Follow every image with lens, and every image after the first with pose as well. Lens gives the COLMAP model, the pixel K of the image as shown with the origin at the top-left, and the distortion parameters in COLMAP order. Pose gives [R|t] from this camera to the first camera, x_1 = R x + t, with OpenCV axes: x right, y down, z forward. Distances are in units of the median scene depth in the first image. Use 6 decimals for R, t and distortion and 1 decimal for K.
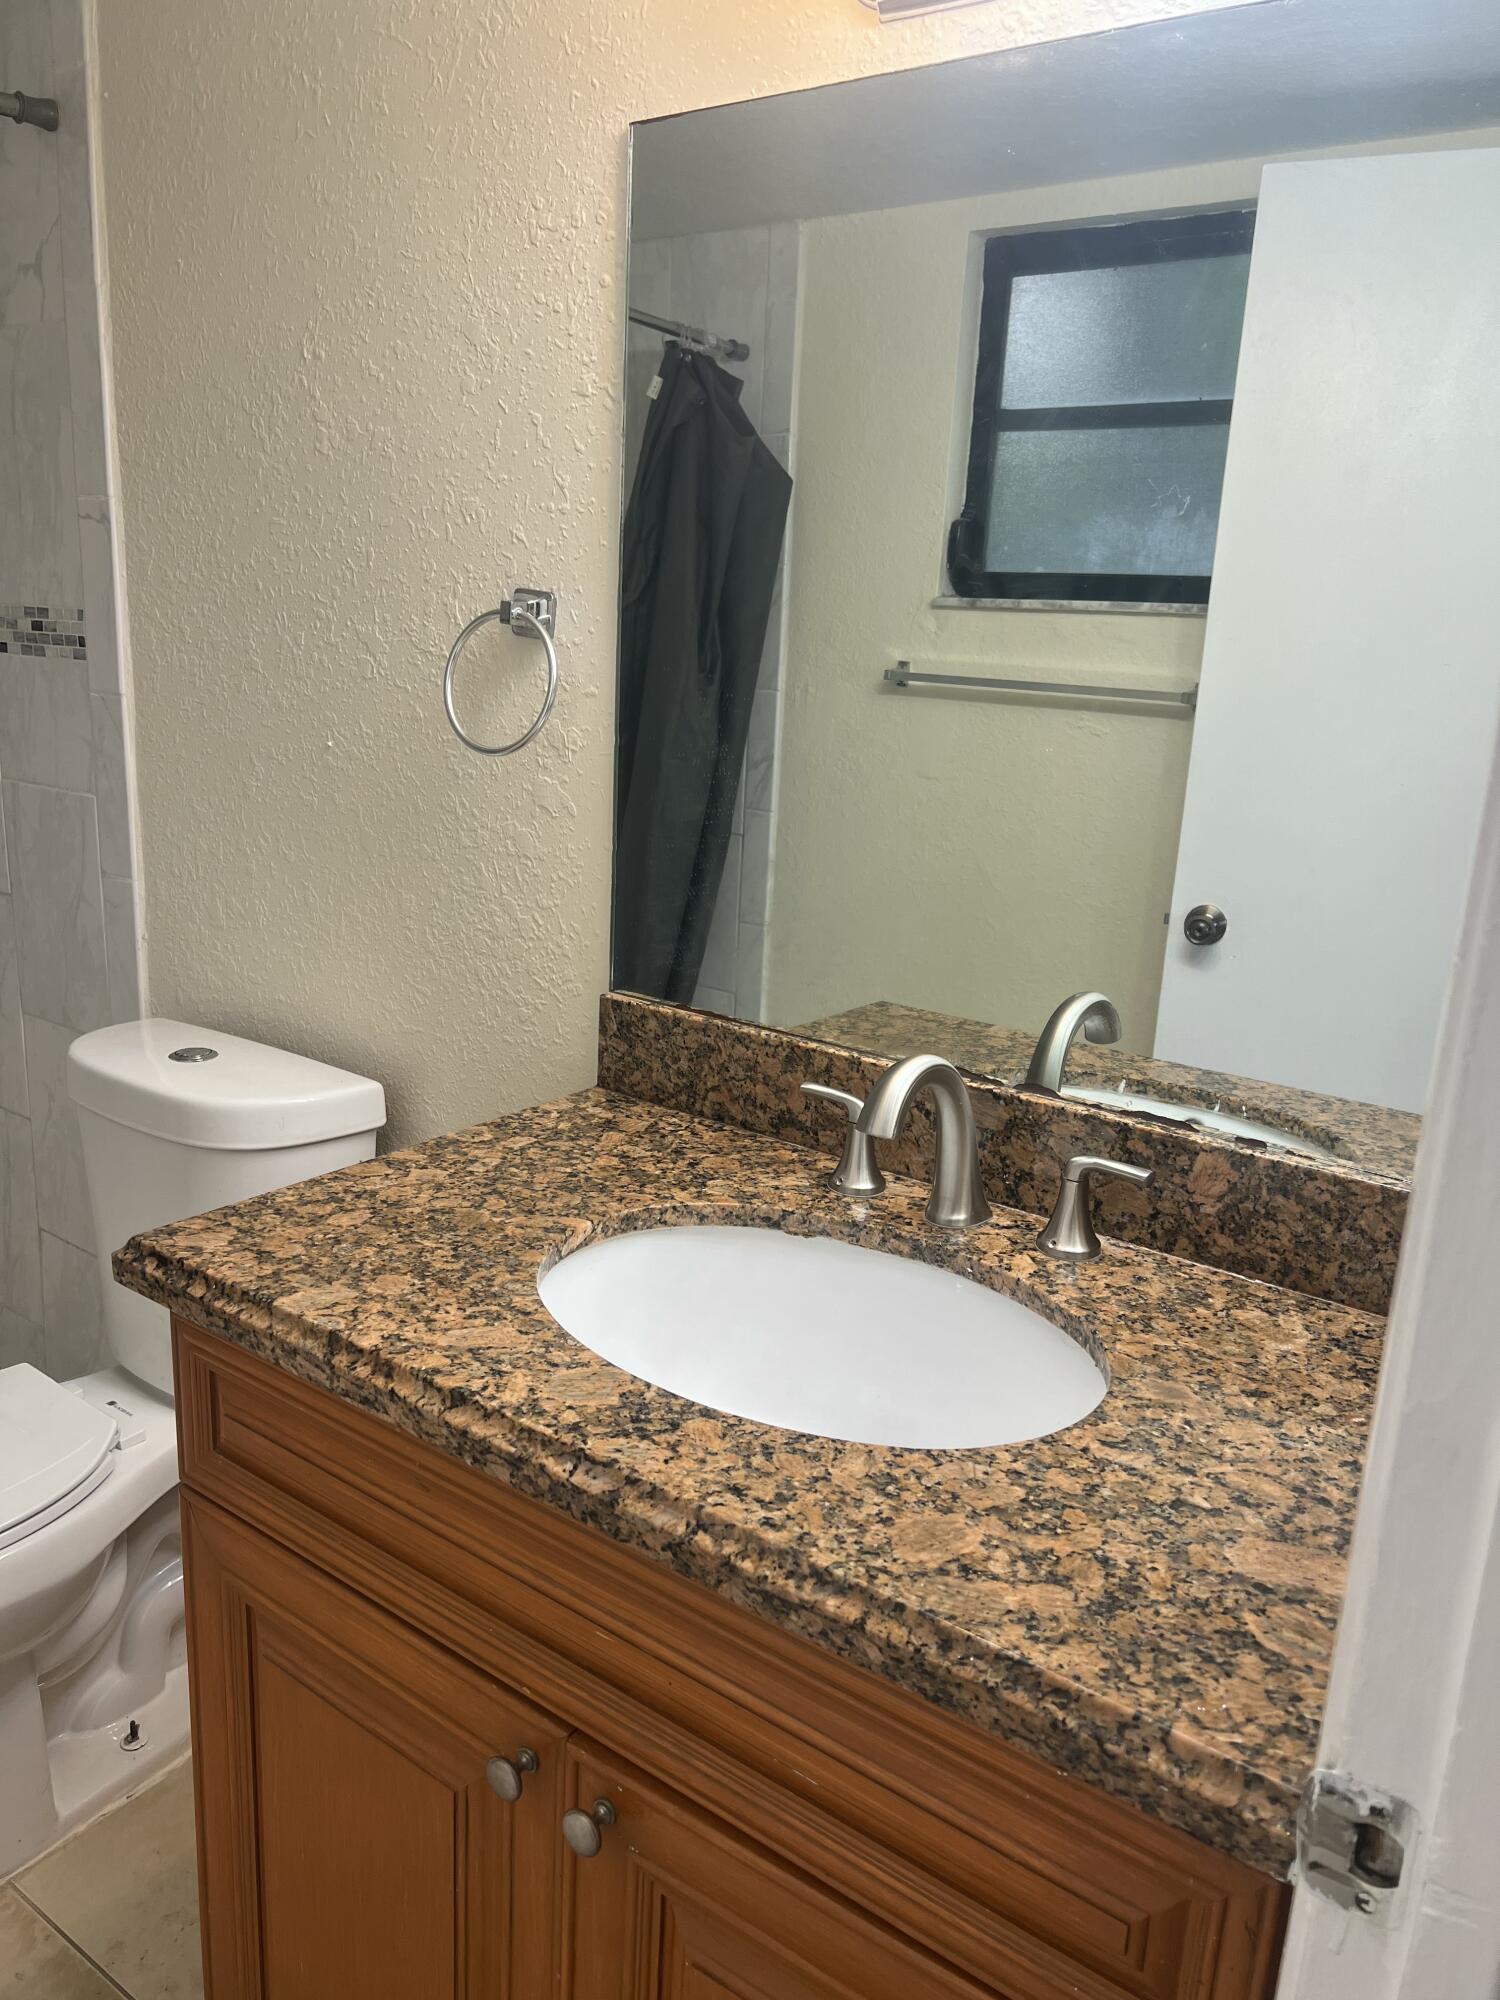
lens RADIAL K [[1508.2, 0, 757.9], [0, 1508.2, 1018.3], [0, 0, 1]] dist [0.048977, -0.063456]
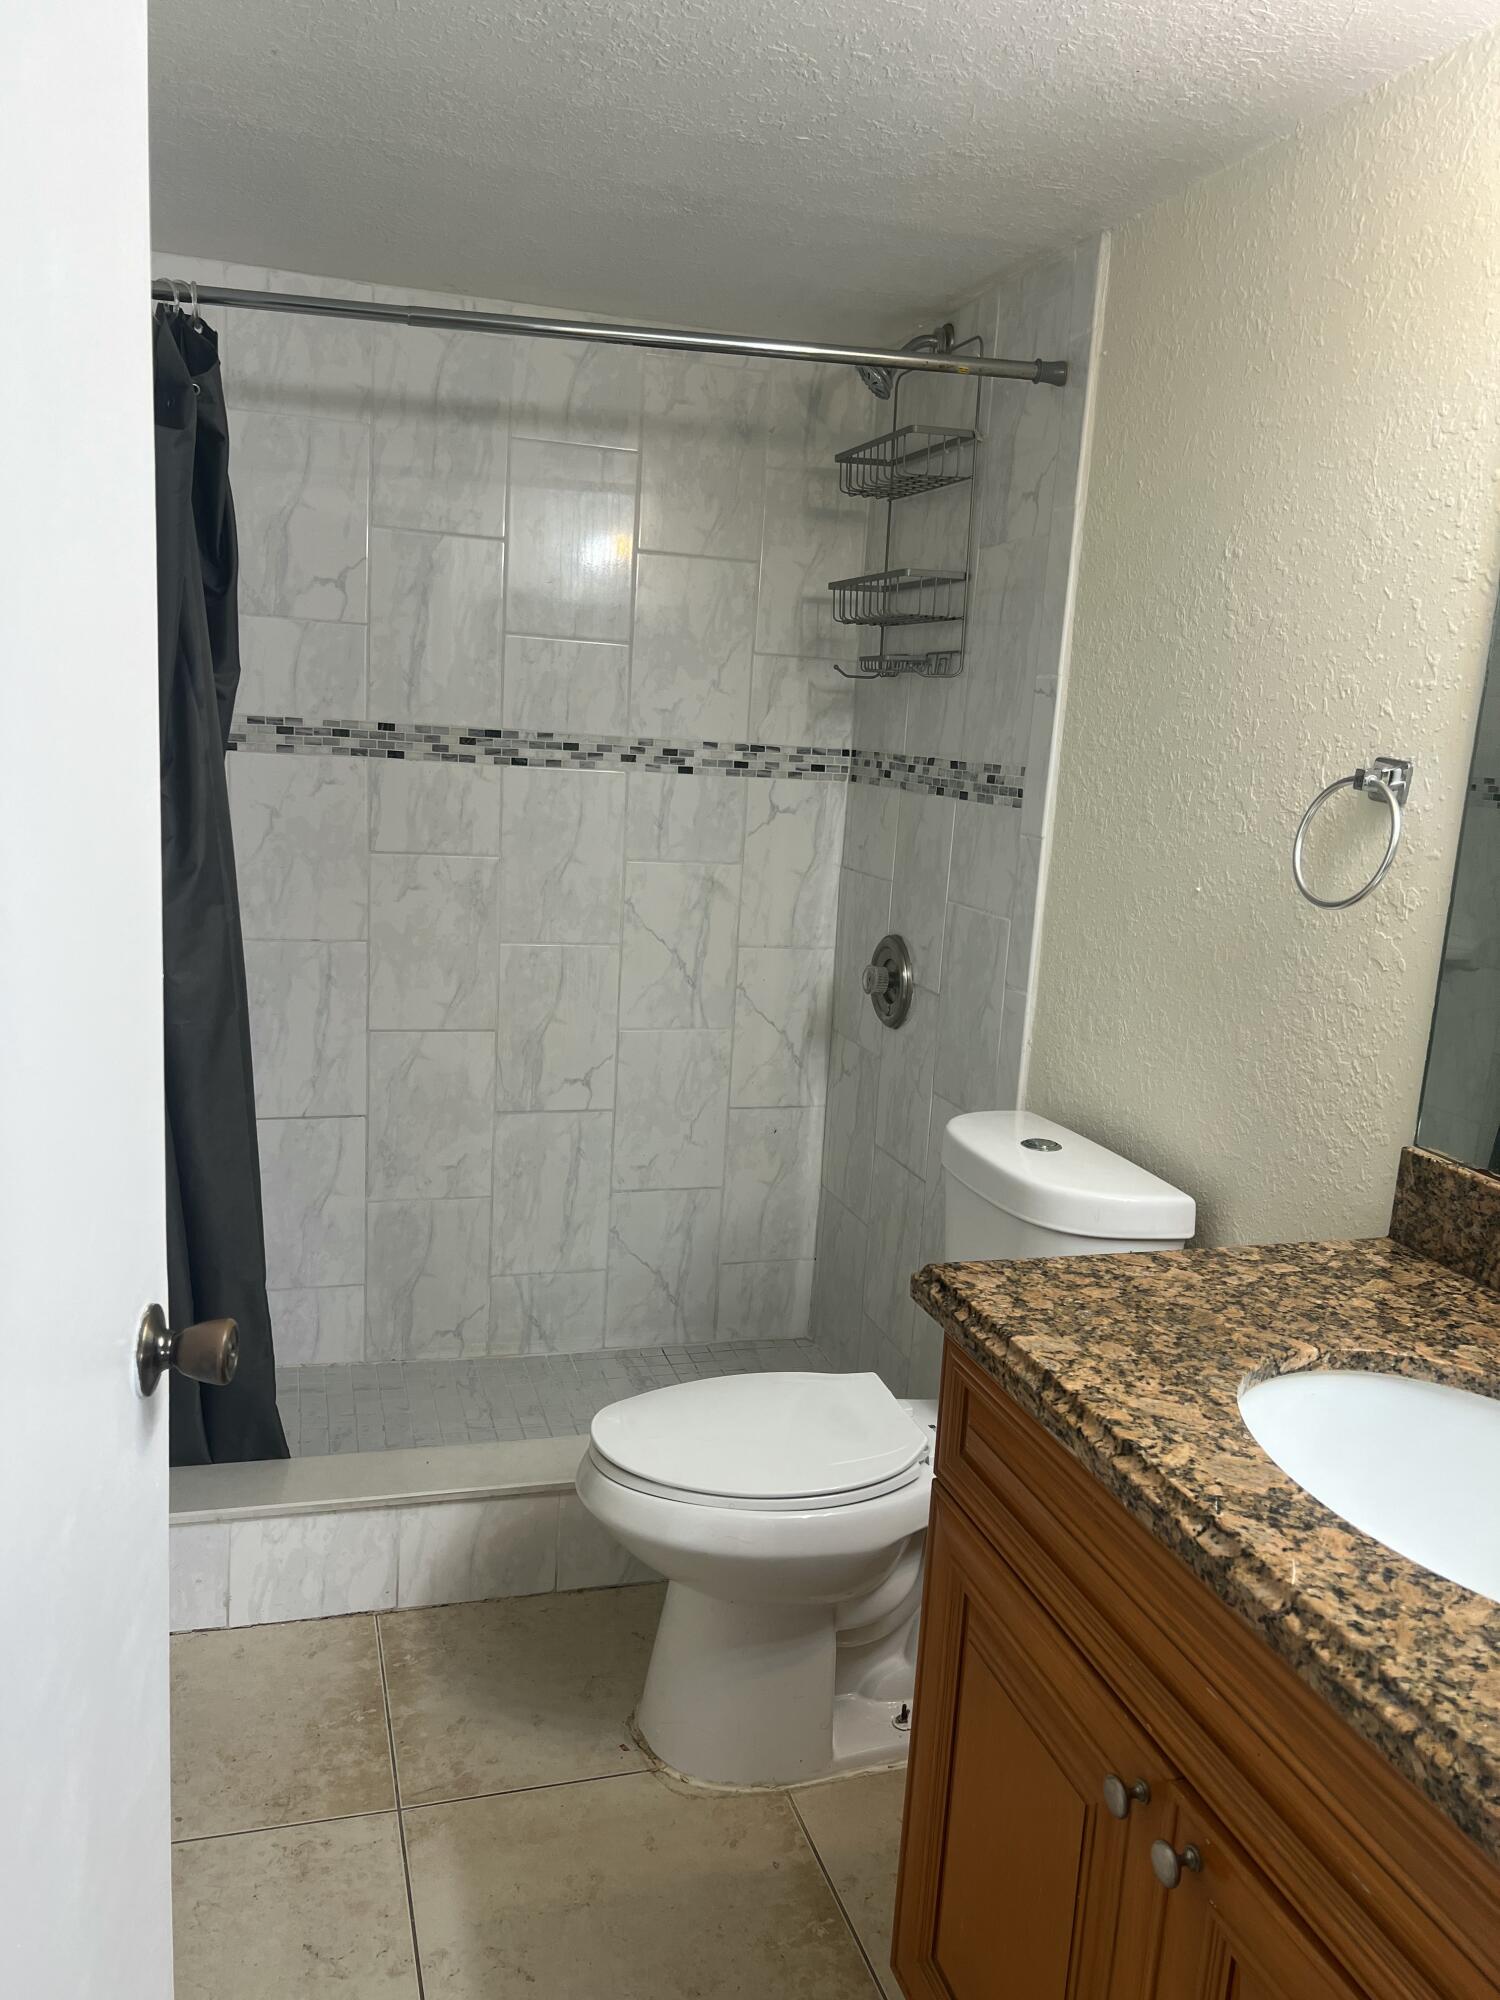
lens RADIAL K [[1508.2, 0, 756.7], [0, 1508.2, 1000.8], [0, 0, 1]] dist [0.048977, -0.063456]
pose [[0.810824, 0.109318, -0.574990, 0.126669], [-0.168126, 0.984501, -0.049908, 0.011949], [0.560623, 0.137137, 0.816637, -0.096856]]
